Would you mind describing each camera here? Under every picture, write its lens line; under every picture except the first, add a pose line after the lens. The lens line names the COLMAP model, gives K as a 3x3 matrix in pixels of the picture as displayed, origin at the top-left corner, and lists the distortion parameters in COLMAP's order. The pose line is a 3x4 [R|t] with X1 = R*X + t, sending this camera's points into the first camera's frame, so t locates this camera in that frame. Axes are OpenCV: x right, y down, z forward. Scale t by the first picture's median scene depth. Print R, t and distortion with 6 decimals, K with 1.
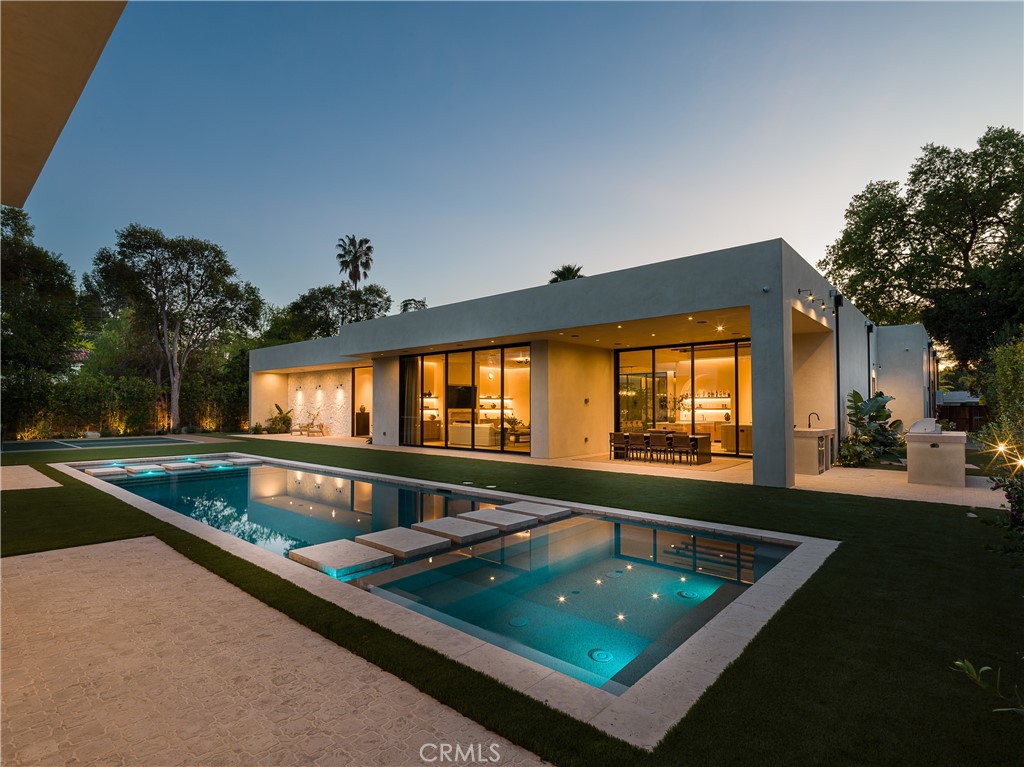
lens RADIAL K [[511.4, 0, 510.7], [0, 511.4, 396.9], [0, 0, 1]] dist [-0.001847, -0.000346]
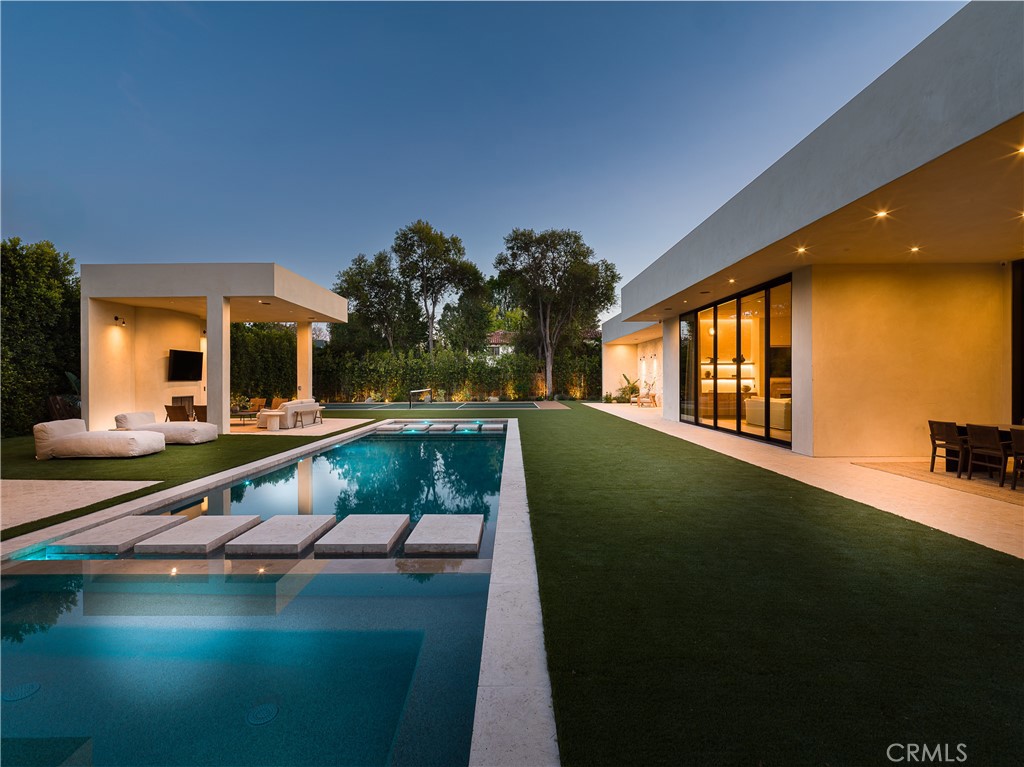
lens RADIAL K [[502.1, 0, 513.0], [0, 502.1, 379.3], [0, 0, 1]] dist [-0.000149, -0.000309]
pose [[0.661146, -0.002490, -0.750253, 0.164077], [0.019412, 0.999716, 0.013788, 0.006504], [0.750006, -0.023680, 0.661007, 0.185246]]
